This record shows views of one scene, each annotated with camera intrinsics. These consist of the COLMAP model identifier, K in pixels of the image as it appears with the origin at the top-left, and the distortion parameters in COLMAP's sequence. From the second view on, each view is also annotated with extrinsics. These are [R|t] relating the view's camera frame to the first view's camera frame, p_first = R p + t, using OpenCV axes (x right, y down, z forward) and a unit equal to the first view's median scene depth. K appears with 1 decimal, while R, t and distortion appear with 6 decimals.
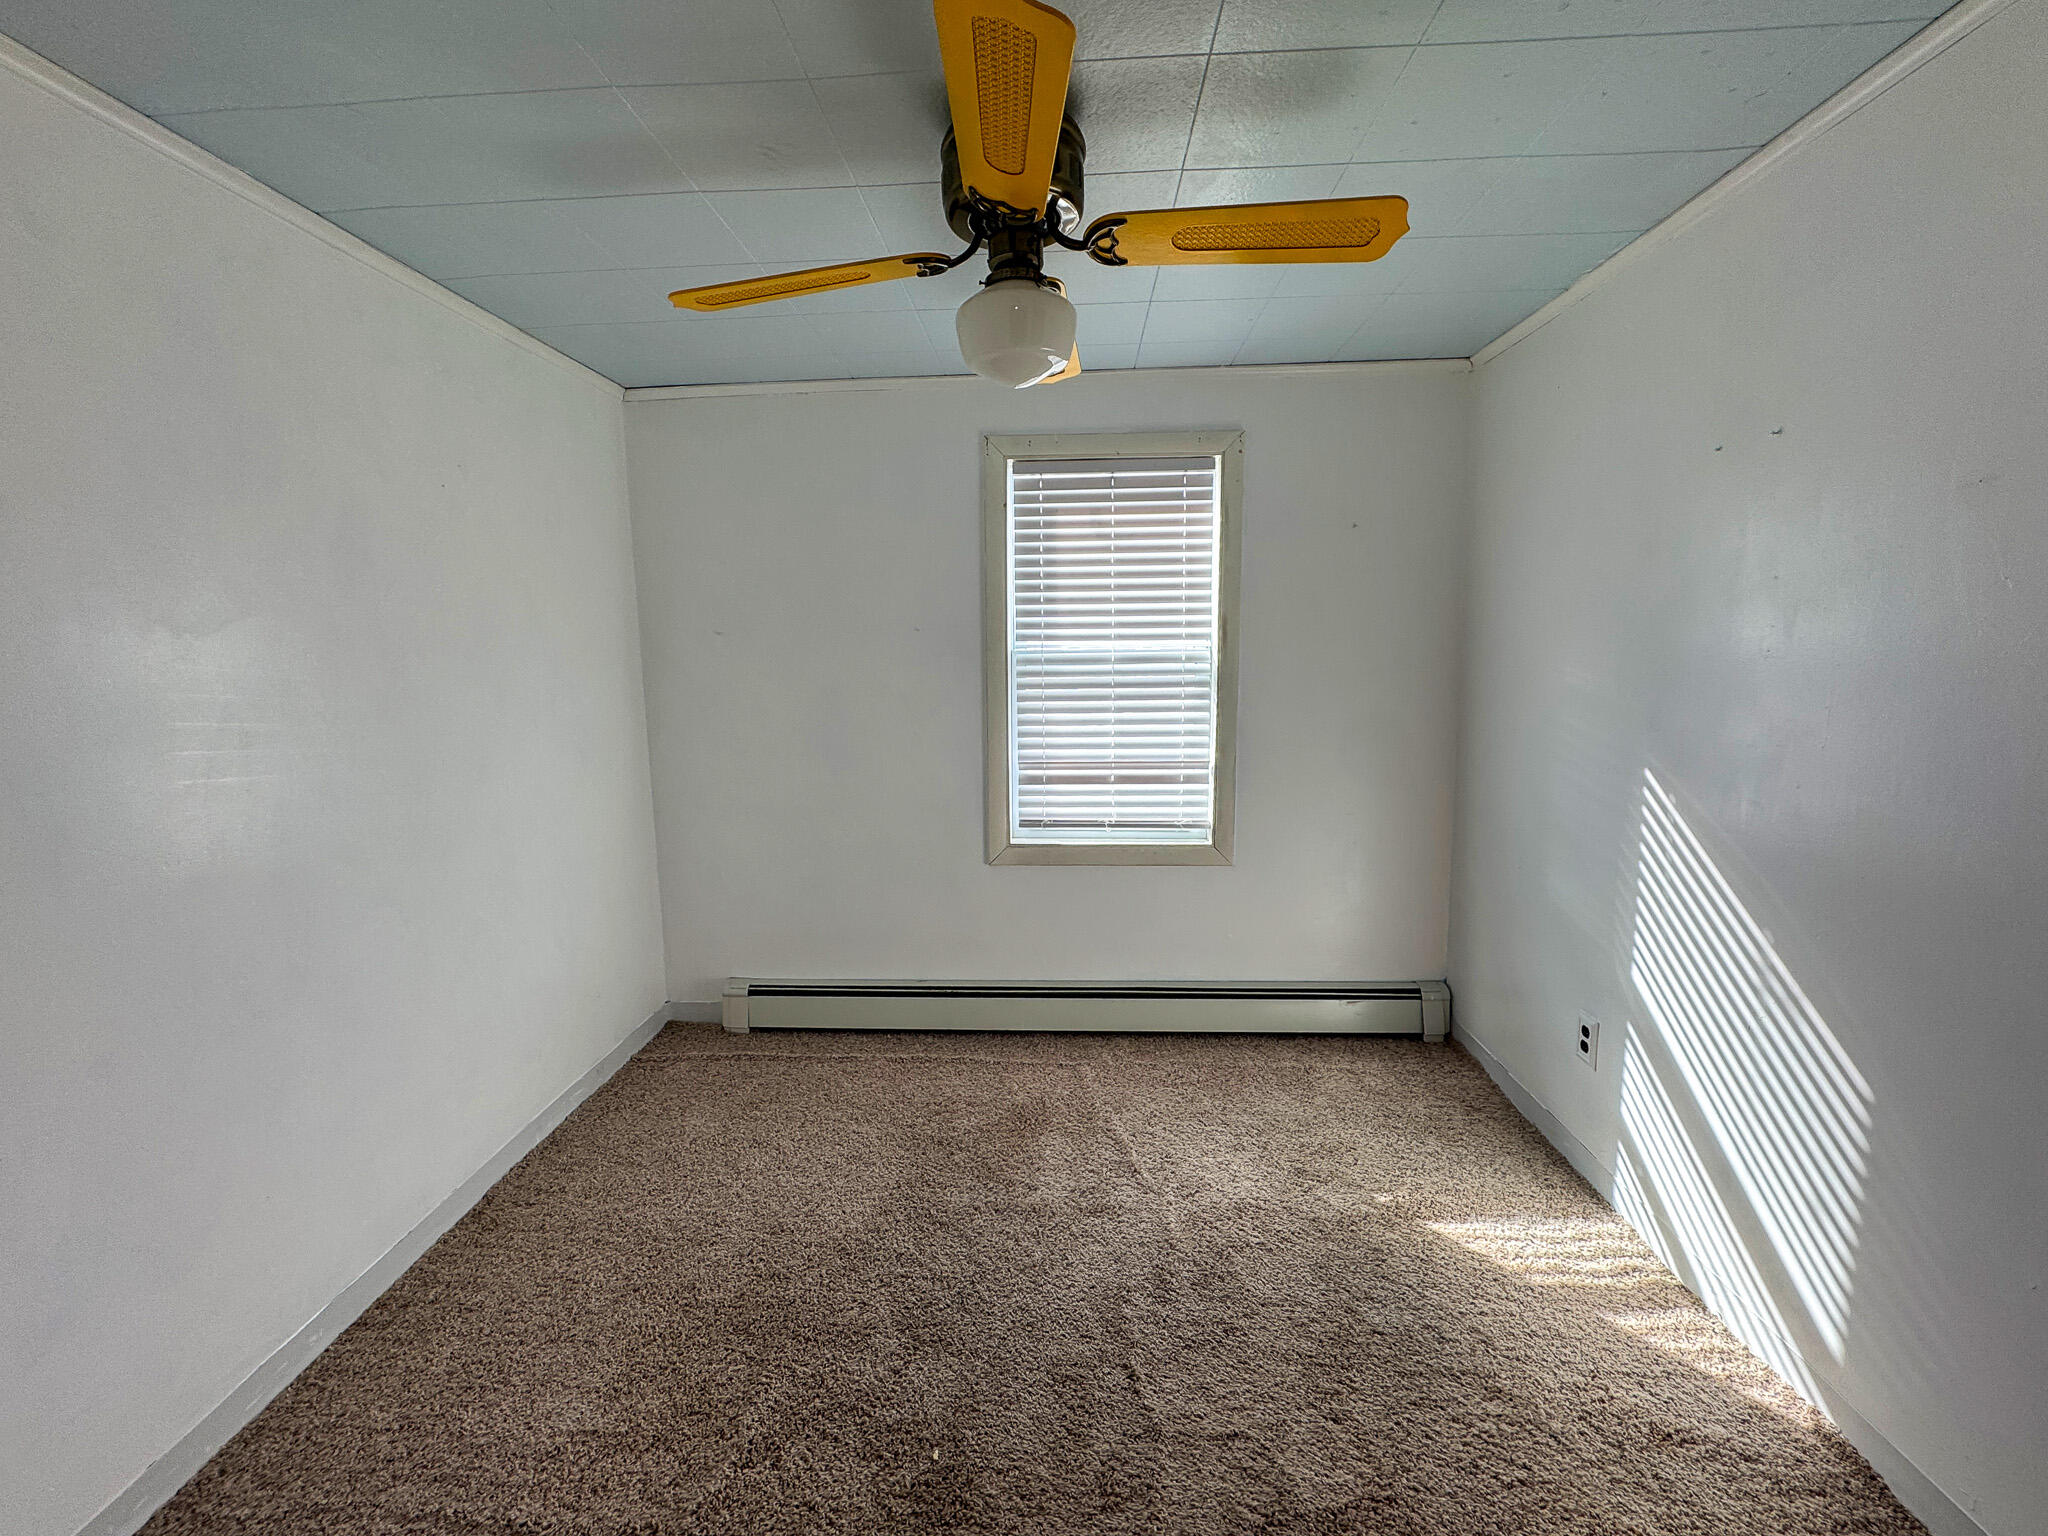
lens RADIAL K [[847.5, 0, 1027.1], [0, 847.5, 766.6], [0, 0, 1]] dist [-0.000377, -0.000101]
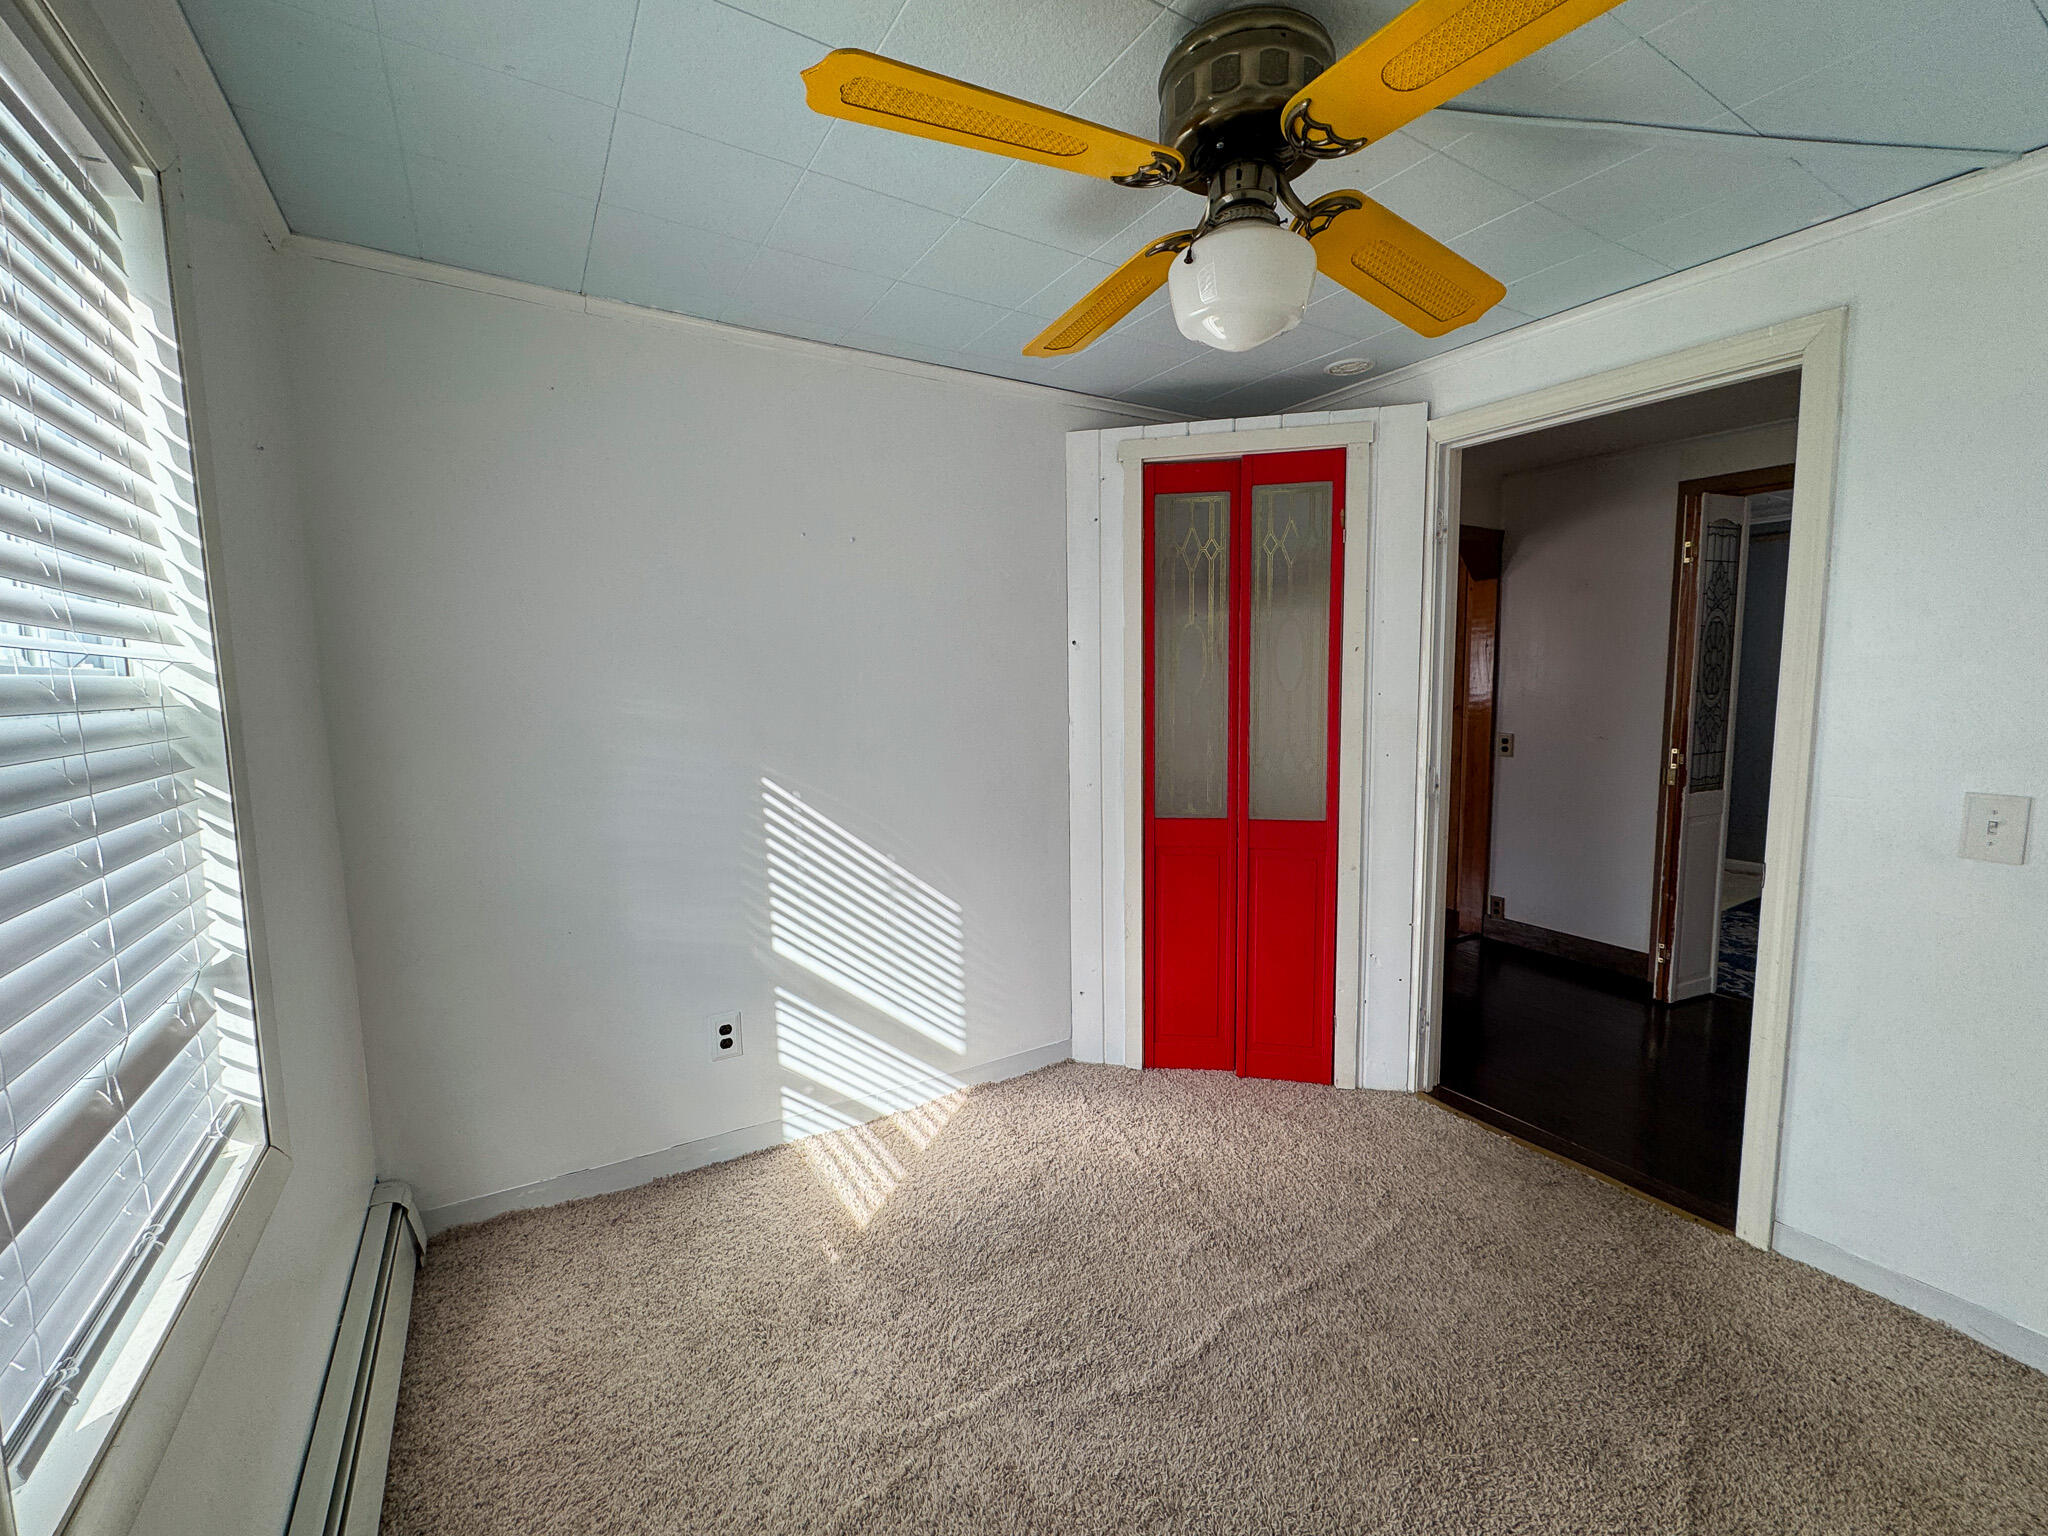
lens RADIAL K [[847.5, 0, 1030.5], [0, 847.5, 769.3], [0, 0, 1]] dist [-0.000377, -0.000101]
pose [[-0.565703, -0.068342, 0.821772, -0.462143], [0.124475, 0.978063, 0.167027, -0.157233], [-0.815160, 0.196777, -0.544786, 1.295928]]
